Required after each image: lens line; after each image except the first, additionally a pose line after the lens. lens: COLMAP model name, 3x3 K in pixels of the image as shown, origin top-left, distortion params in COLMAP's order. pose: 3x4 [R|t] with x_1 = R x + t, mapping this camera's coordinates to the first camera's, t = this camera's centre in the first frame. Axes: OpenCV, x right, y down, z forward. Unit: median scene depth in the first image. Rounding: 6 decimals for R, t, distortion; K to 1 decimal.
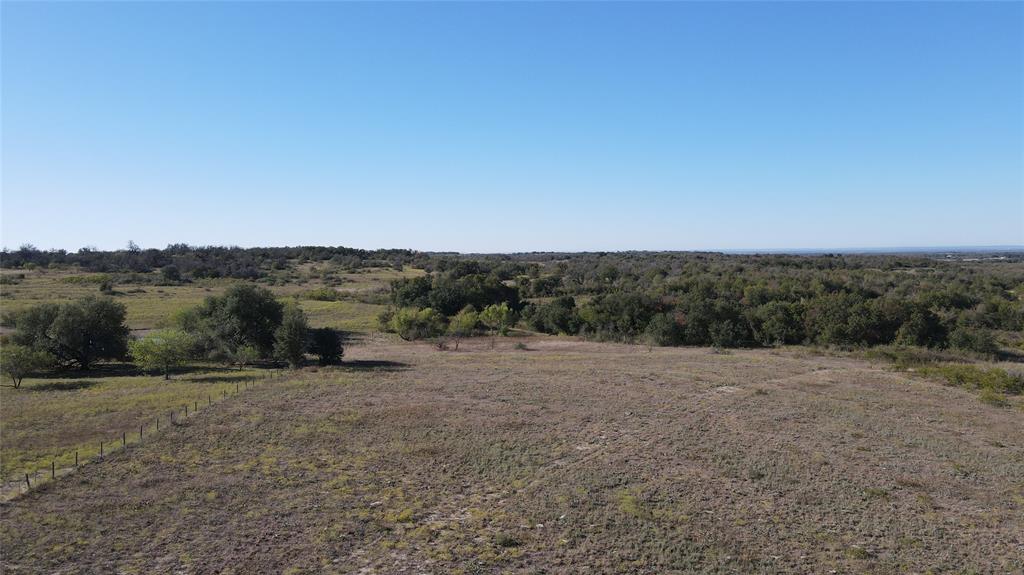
lens RADIAL K [[752.3, 0, 512.0], [0, 752.3, 287.5], [0, 0, 1]] dist [-0.006136, 0.045096]
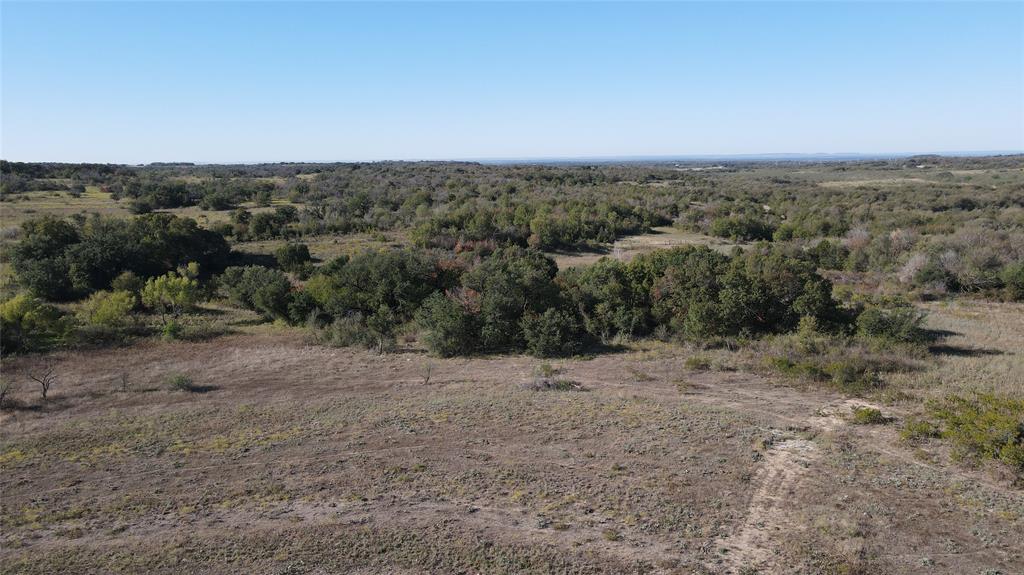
lens RADIAL K [[752.3, 0, 512.0], [0, 752.3, 287.5], [0, 0, 1]] dist [-0.006136, 0.045096]
pose [[0.949472, -0.054943, 0.309004, 0.041459], [0.017747, 0.992381, 0.121921, -0.027654], [-0.313348, -0.110276, 0.943214, 0.255688]]
